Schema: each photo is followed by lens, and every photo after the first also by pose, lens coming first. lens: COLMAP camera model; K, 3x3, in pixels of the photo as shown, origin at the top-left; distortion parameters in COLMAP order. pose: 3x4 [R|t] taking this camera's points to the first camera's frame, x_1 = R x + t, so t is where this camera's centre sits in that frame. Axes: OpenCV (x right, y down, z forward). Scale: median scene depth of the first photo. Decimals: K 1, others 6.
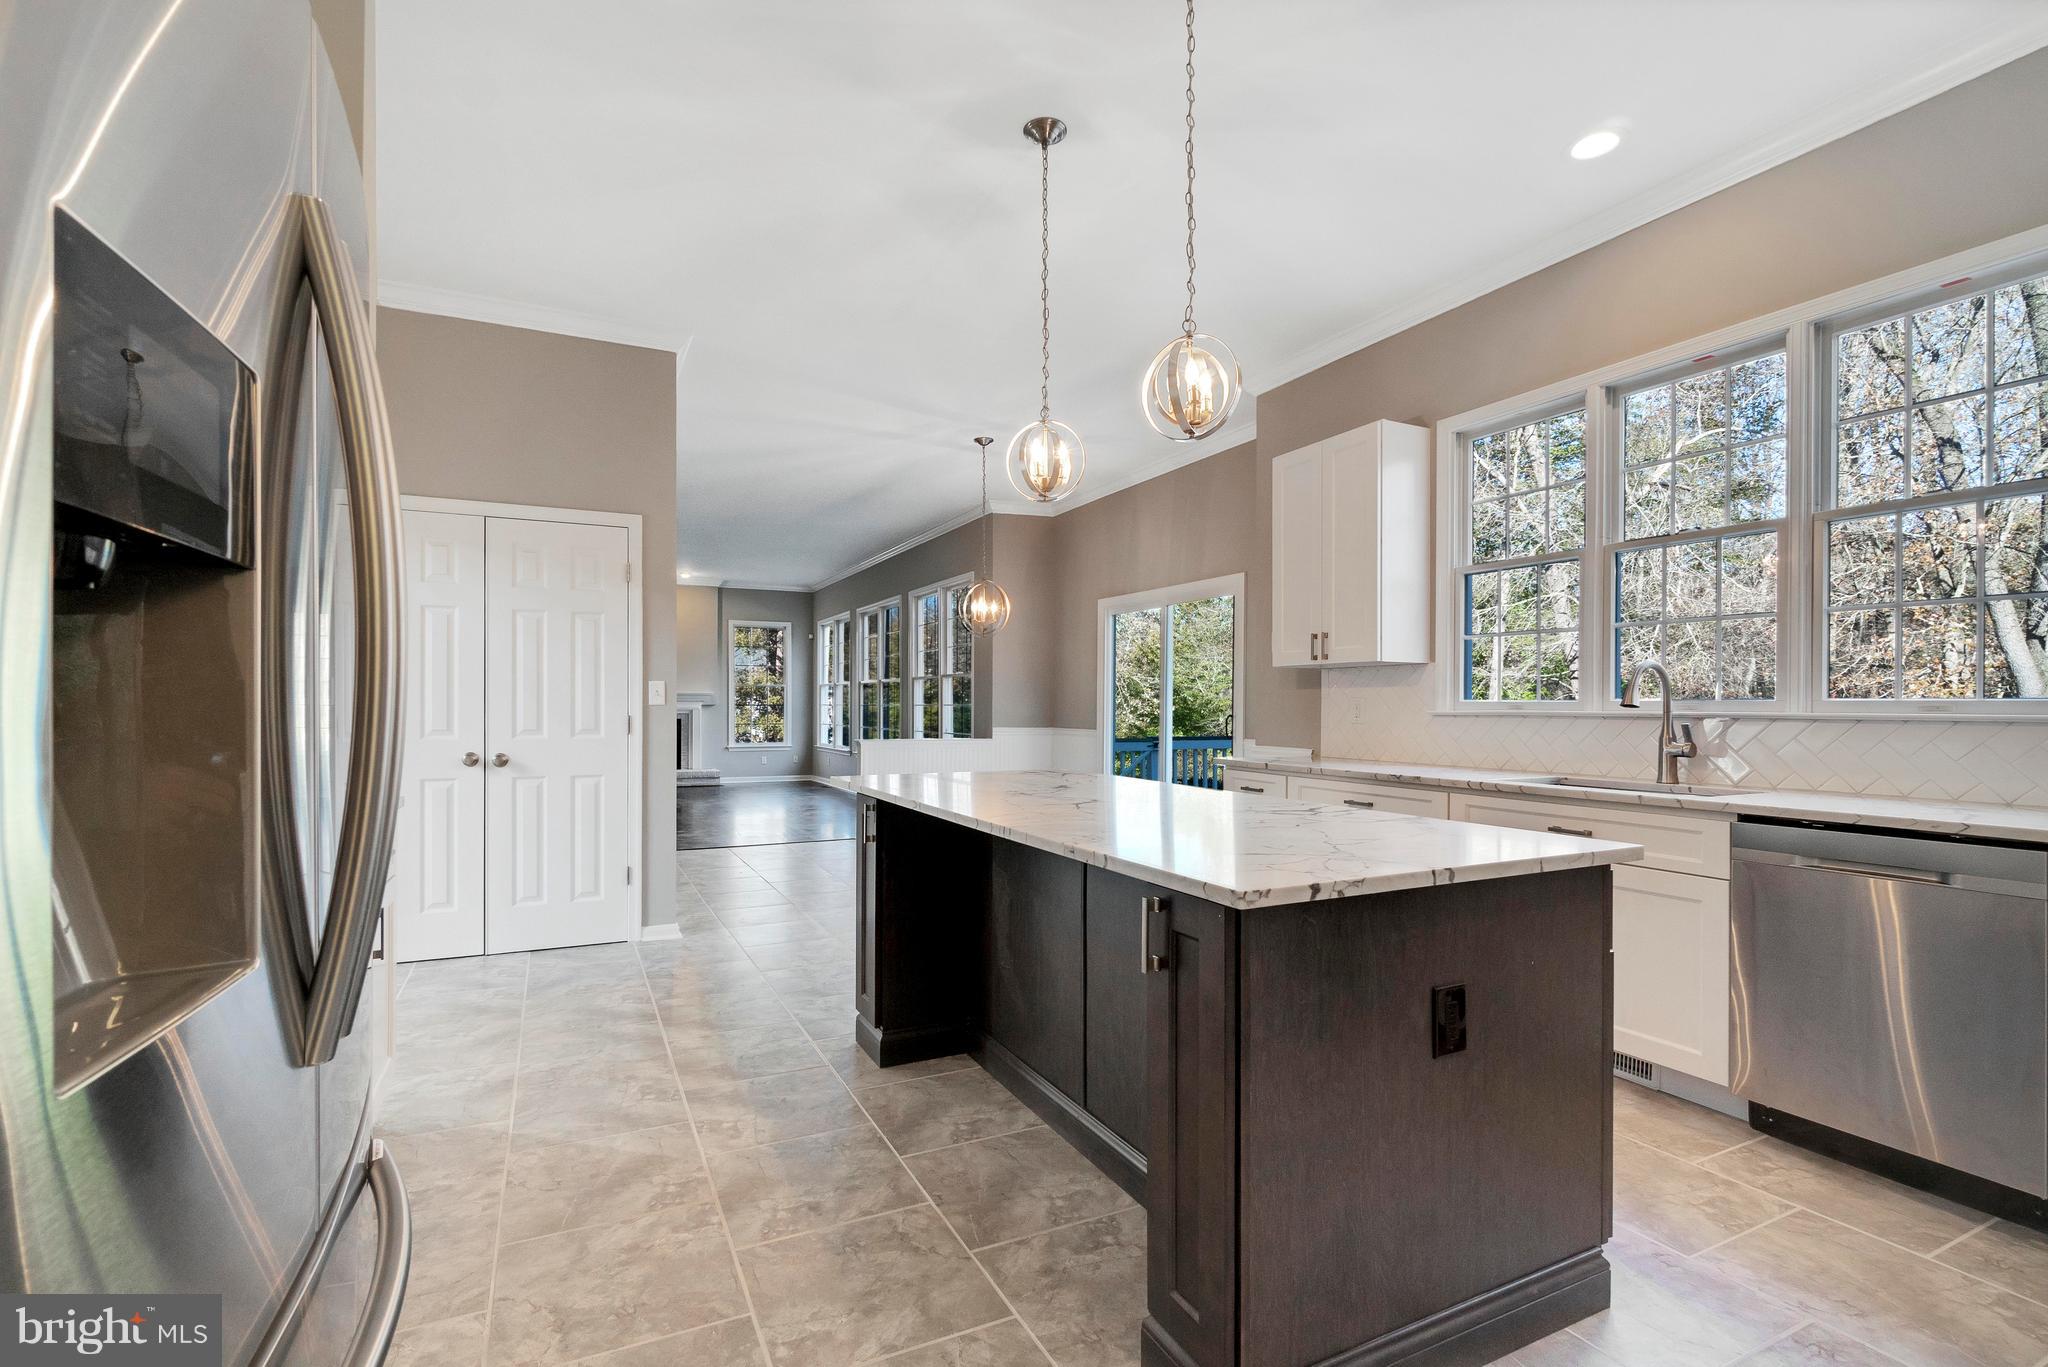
lens RADIAL K [[913.6, 0, 1020.2], [0, 913.6, 711.8], [0, 0, 1]] dist [-0.010871, -0.000649]
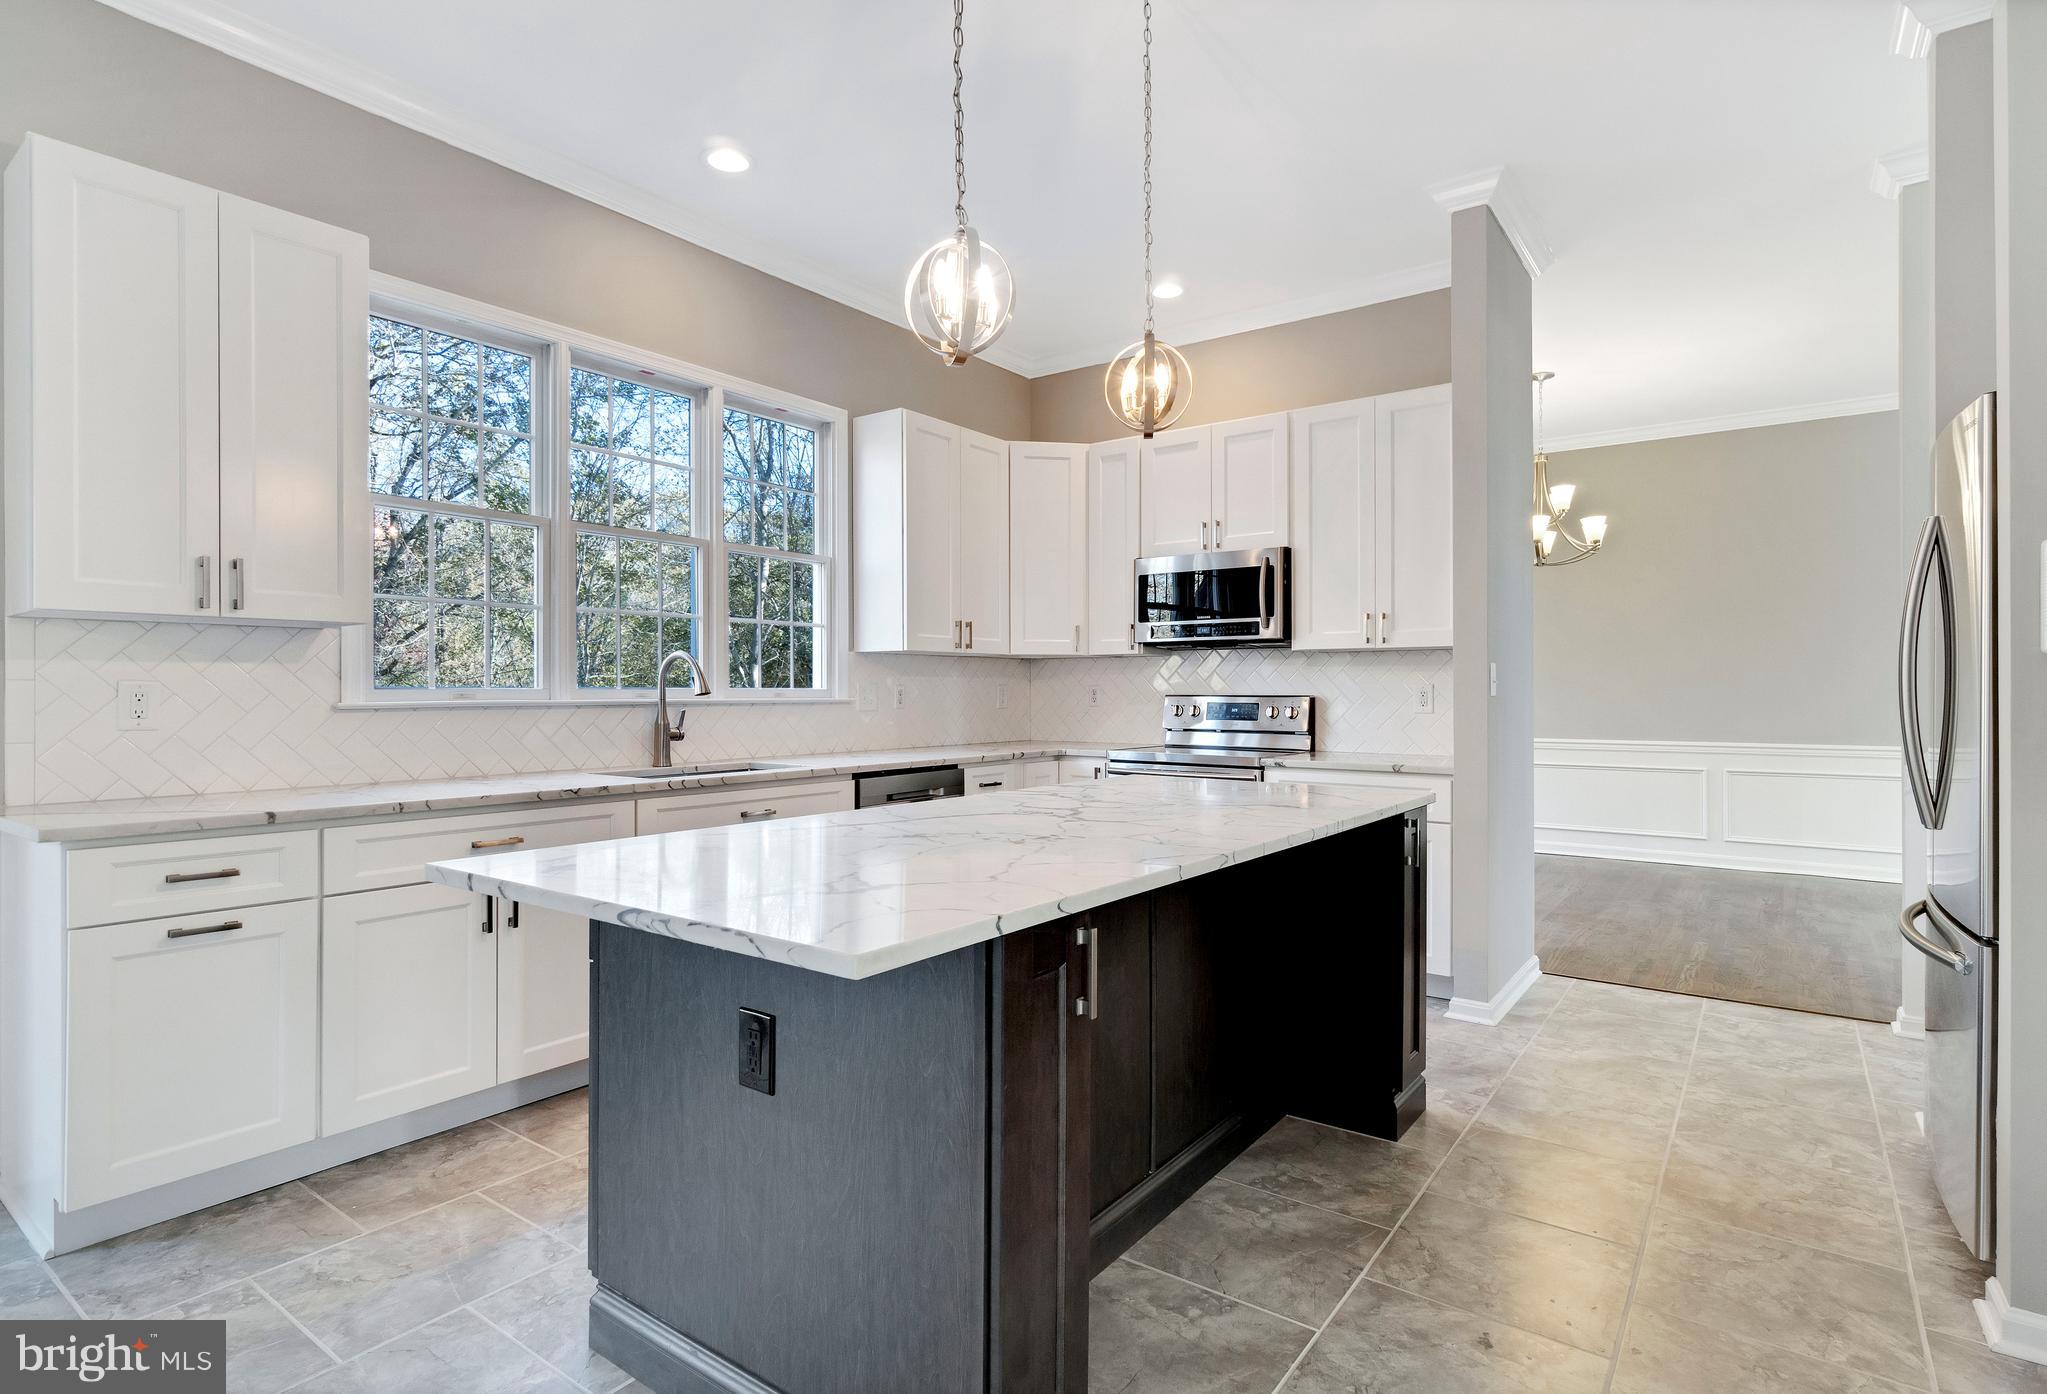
lens RADIAL K [[1063.0, 0, 1022.5], [0, 1063.0, 683.3], [0, 0, 1]] dist [0.004491, -0.000586]
pose [[-0.462066, 0.004744, 0.886833, -0.657565], [0.006646, 0.999976, -0.001887, -0.015775], [-0.886821, 0.005022, -0.462086, 1.361460]]
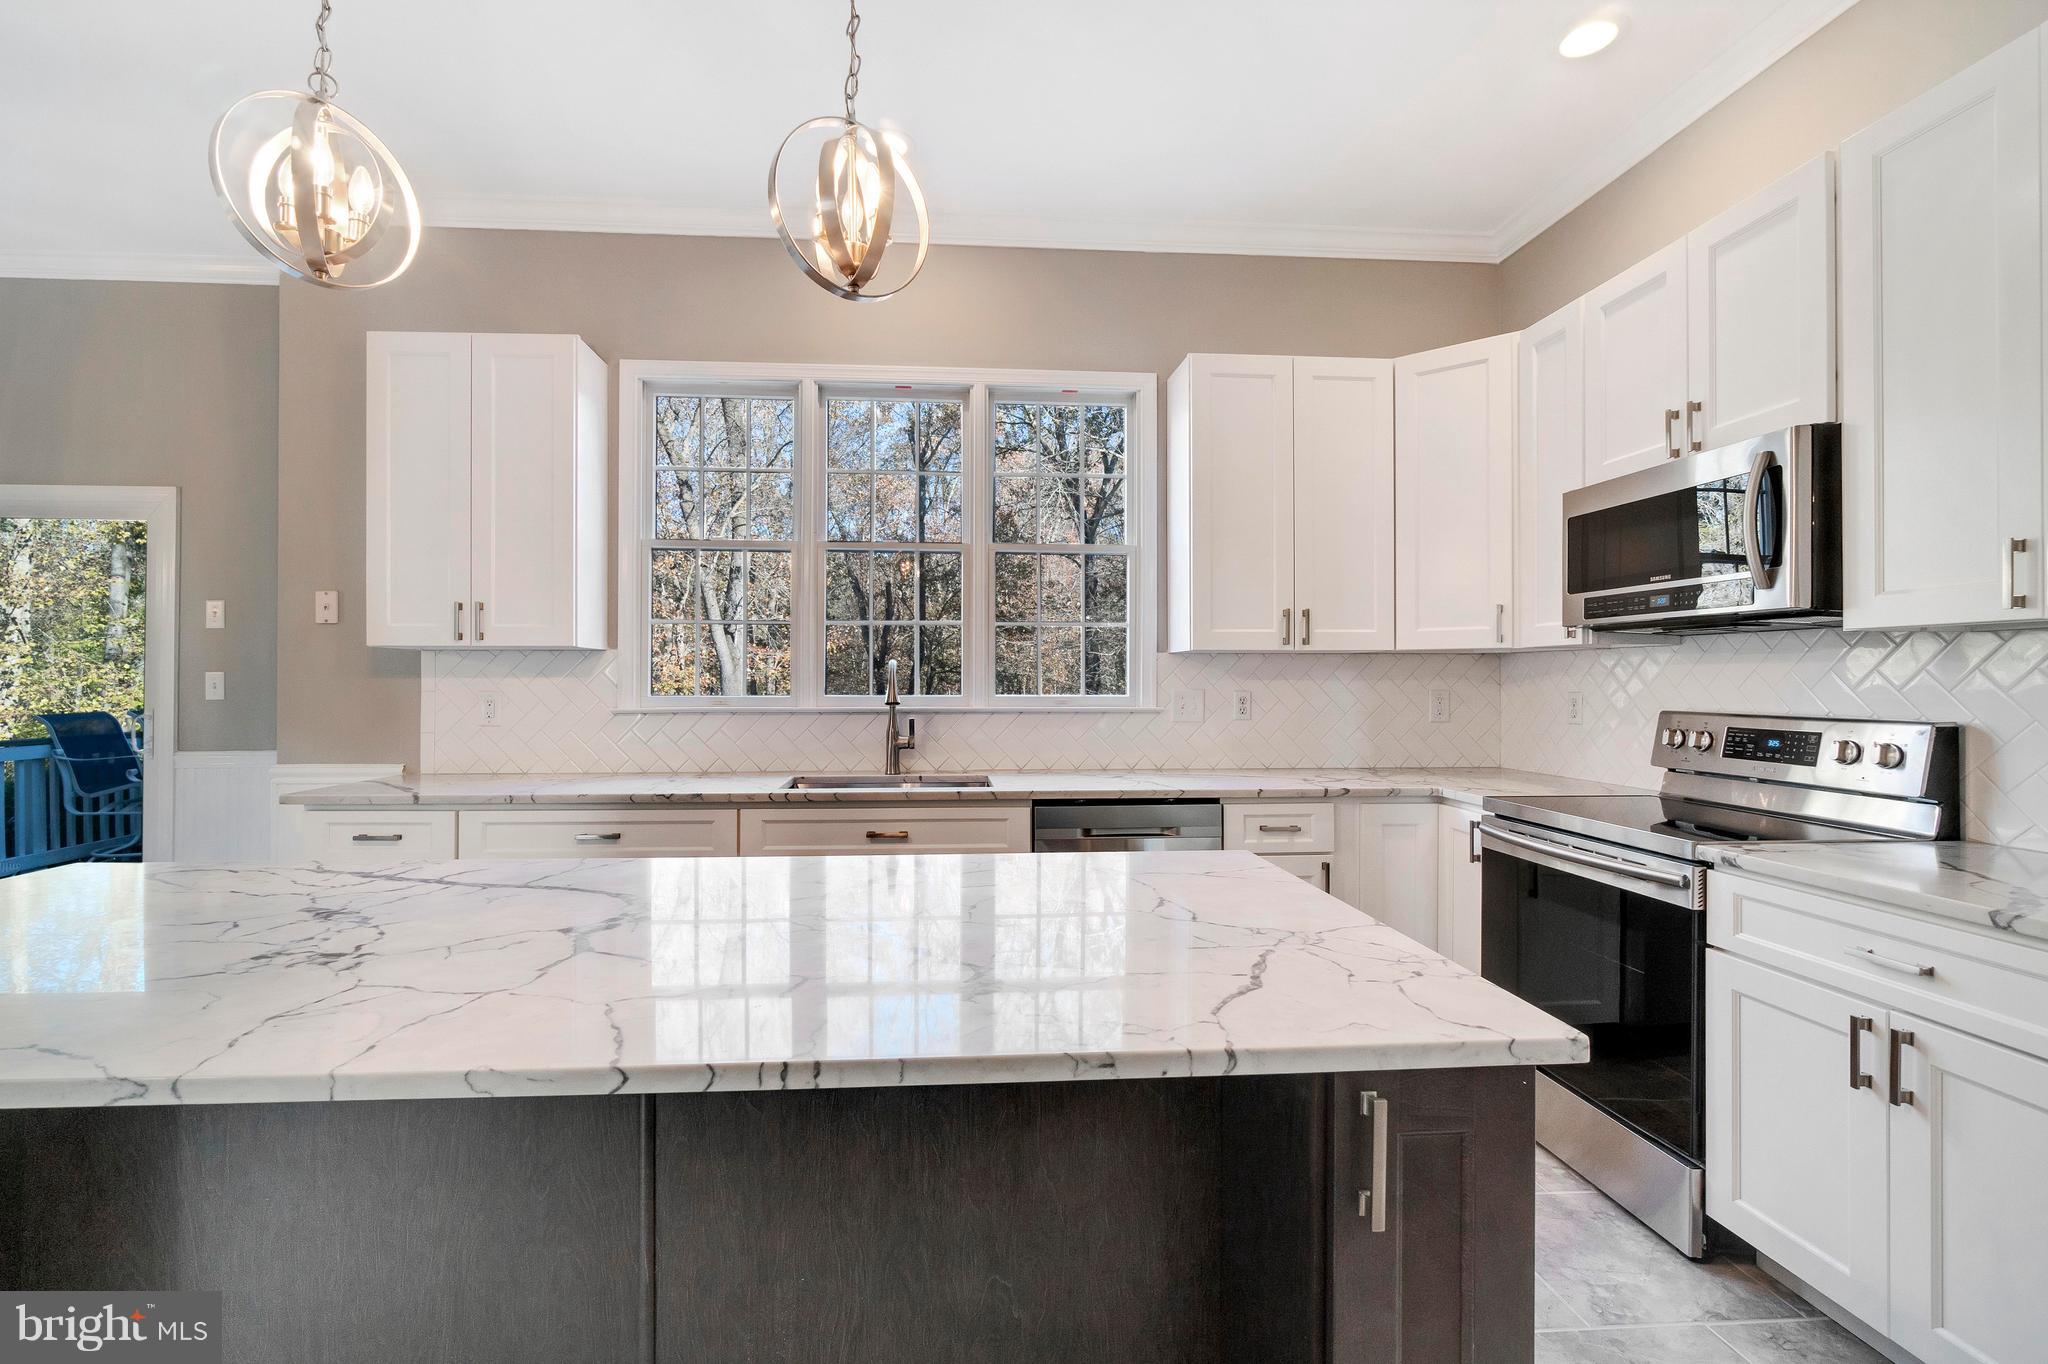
lens RADIAL K [[913.6, 0, 1008.7], [0, 913.6, 673.5], [0, 0, 1]] dist [-0.010871, -0.000649]
pose [[0.377912, 0.006158, 0.925821, -0.257576], [0.007468, 0.999925, -0.009699, -0.032496], [-0.925811, 0.010579, 0.377838, 0.532497]]
